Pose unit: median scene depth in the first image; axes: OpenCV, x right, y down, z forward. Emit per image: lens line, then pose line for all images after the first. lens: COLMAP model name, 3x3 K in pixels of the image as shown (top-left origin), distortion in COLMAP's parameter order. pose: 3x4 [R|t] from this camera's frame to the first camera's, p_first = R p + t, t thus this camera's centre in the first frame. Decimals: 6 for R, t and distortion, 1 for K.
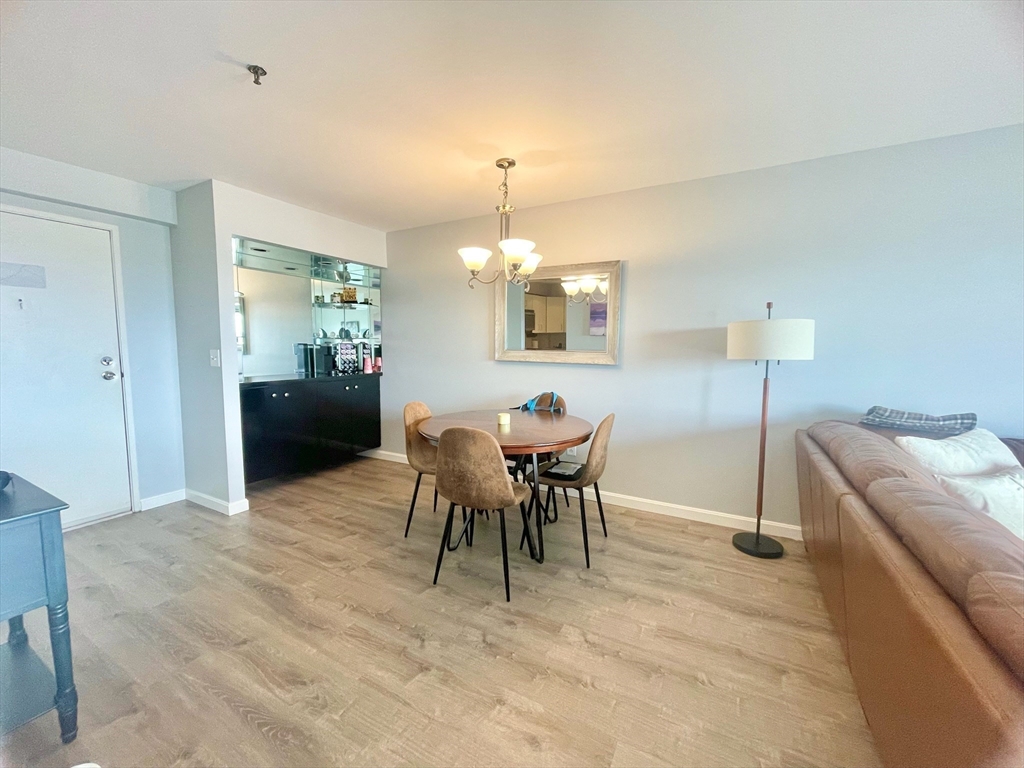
lens RADIAL K [[413.9, 0, 506.1], [0, 413.9, 378.0], [0, 0, 1]] dist [0.000603, -0.000064]
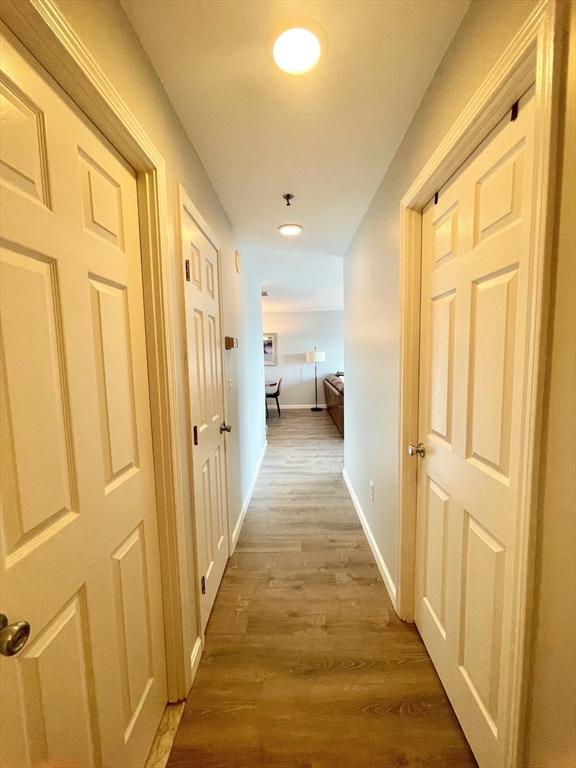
lens RADIAL K [[310.5, 0, 291.4], [0, 310.5, 382.8], [0, 0, 1]] dist [0.000603, -0.000064]
pose [[0.879322, -0.065216, 0.471741, -1.007661], [0.061919, 0.997827, 0.022527, 0.077382], [-0.472185, 0.009401, 0.881449, -1.536744]]
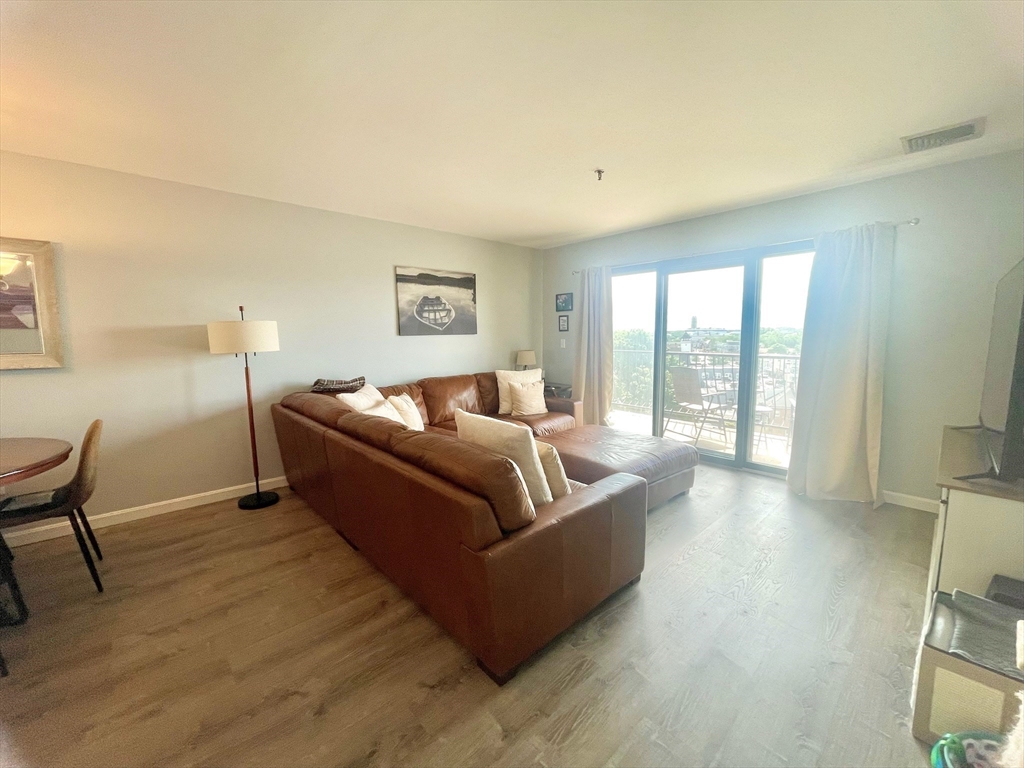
lens RADIAL K [[413.9, 0, 514.8], [0, 413.9, 381.8], [0, 0, 1]] dist [0.000603, -0.000064]
pose [[0.311964, -0.116723, 0.942897, -0.309201], [0.087757, 0.991722, 0.093732, -0.001697], [-0.946032, 0.053505, 0.319625, -0.161299]]
